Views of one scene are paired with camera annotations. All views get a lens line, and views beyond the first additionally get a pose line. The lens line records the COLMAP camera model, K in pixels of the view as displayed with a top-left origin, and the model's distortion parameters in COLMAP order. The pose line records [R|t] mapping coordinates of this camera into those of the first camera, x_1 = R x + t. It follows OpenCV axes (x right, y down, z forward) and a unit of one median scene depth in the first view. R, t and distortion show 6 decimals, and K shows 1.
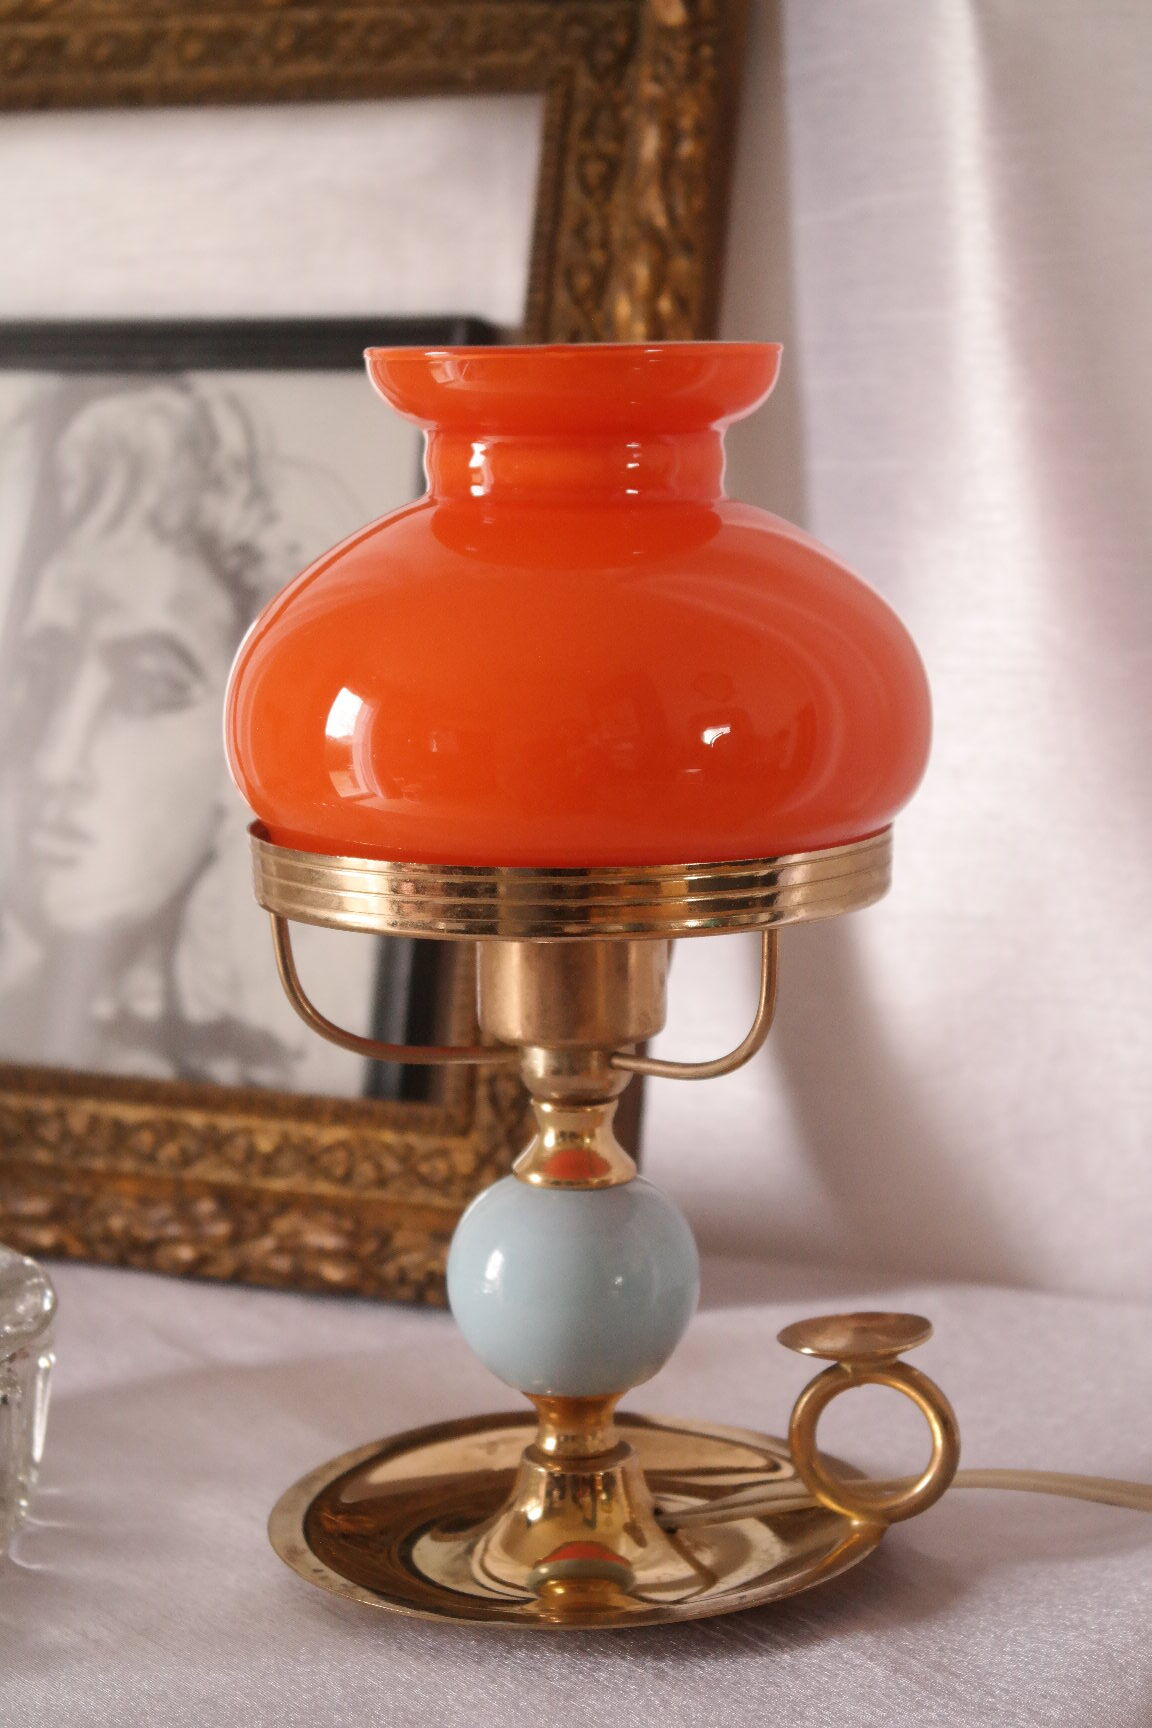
lens RADIAL K [[3360.3, 0, 663.3], [0, 3360.3, 868.8], [0, 0, 1]] dist [0.049806, 0.227518]
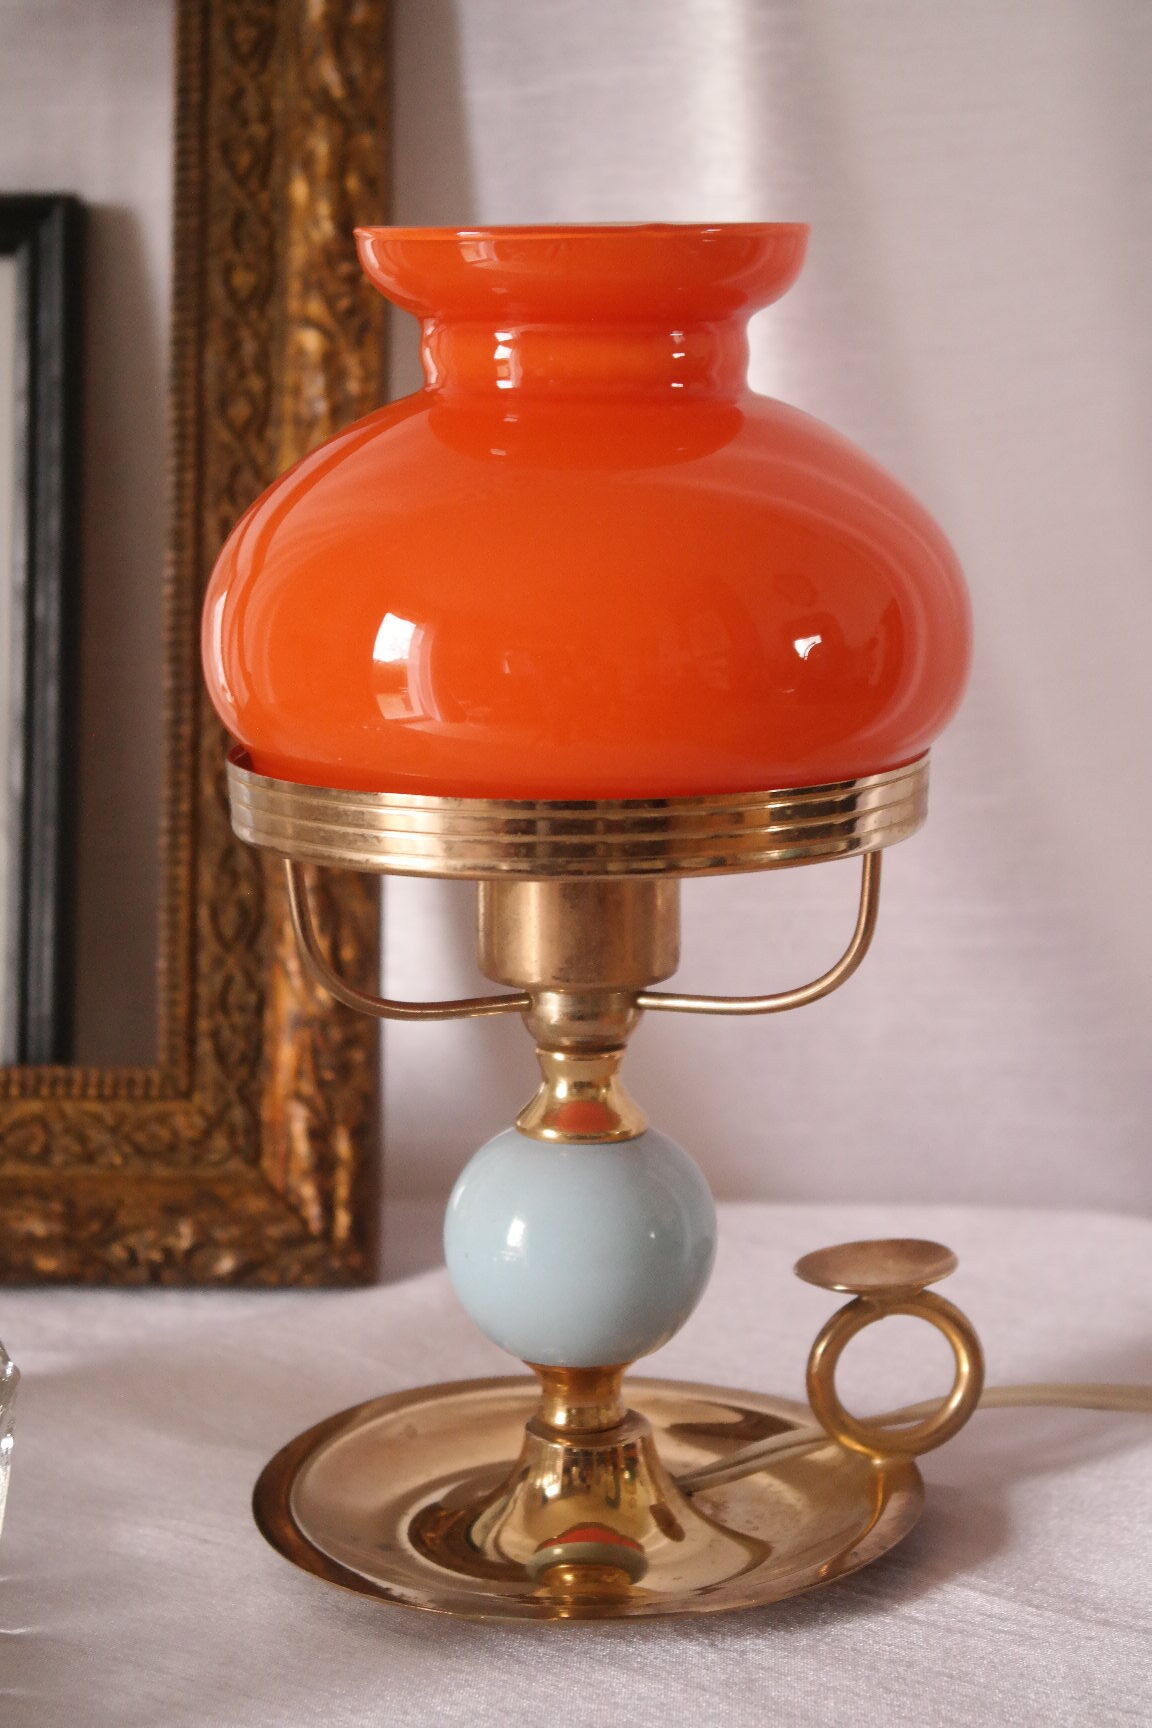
lens RADIAL K [[3360.3, 0, 663.3], [0, 3360.3, 868.8], [0, 0, 1]] dist [0.049806, 0.227518]
pose [[0.931574, -0.059107, 0.358716, -0.263119], [0.048769, 0.998094, 0.037808, -0.010959], [-0.360267, -0.017727, 0.932681, 0.102711]]
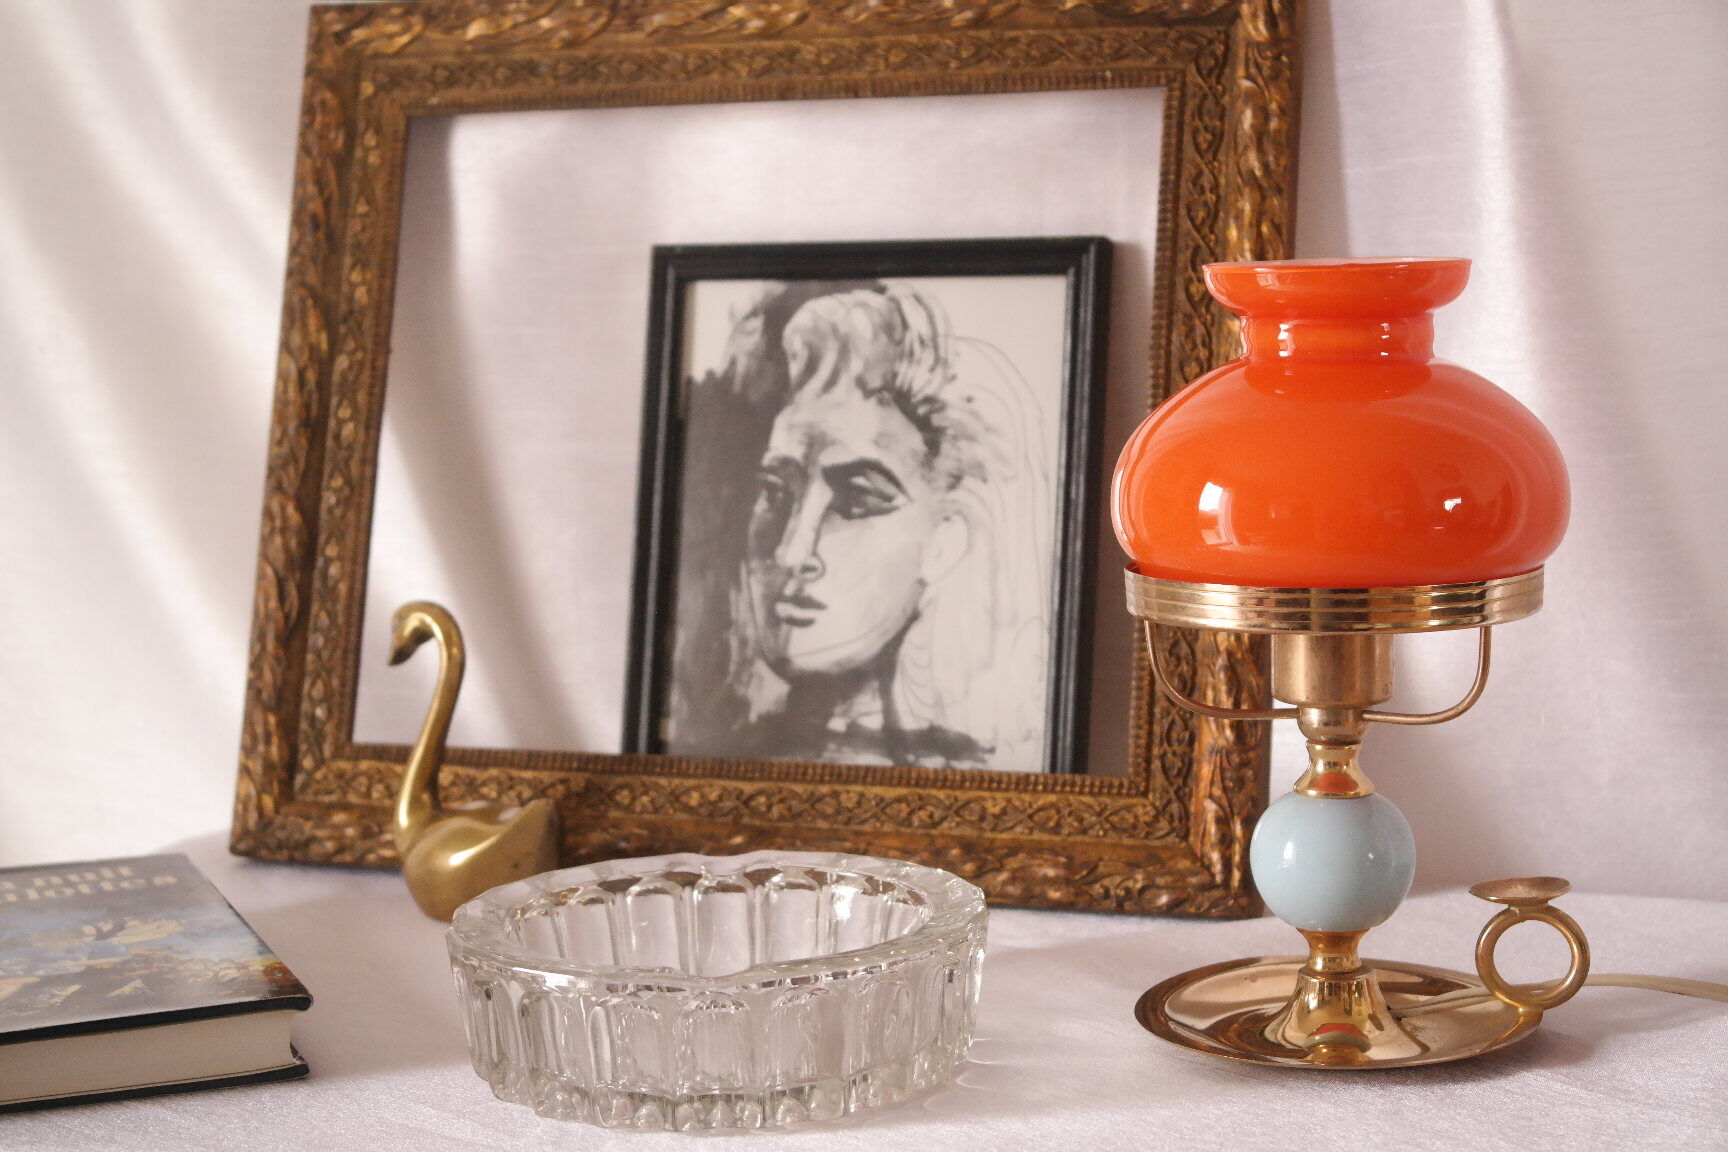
lens RADIAL K [[3012.0, 0, 864.0], [0, 3012.0, 576.0], [0, 0, 1]] dist [0.019050, 0.035234]
pose [[0.998174, -0.020755, 0.056720, -0.253384], [0.023034, 0.998942, -0.039815, 0.033210], [-0.055834, 0.041048, 0.997596, -0.304322]]
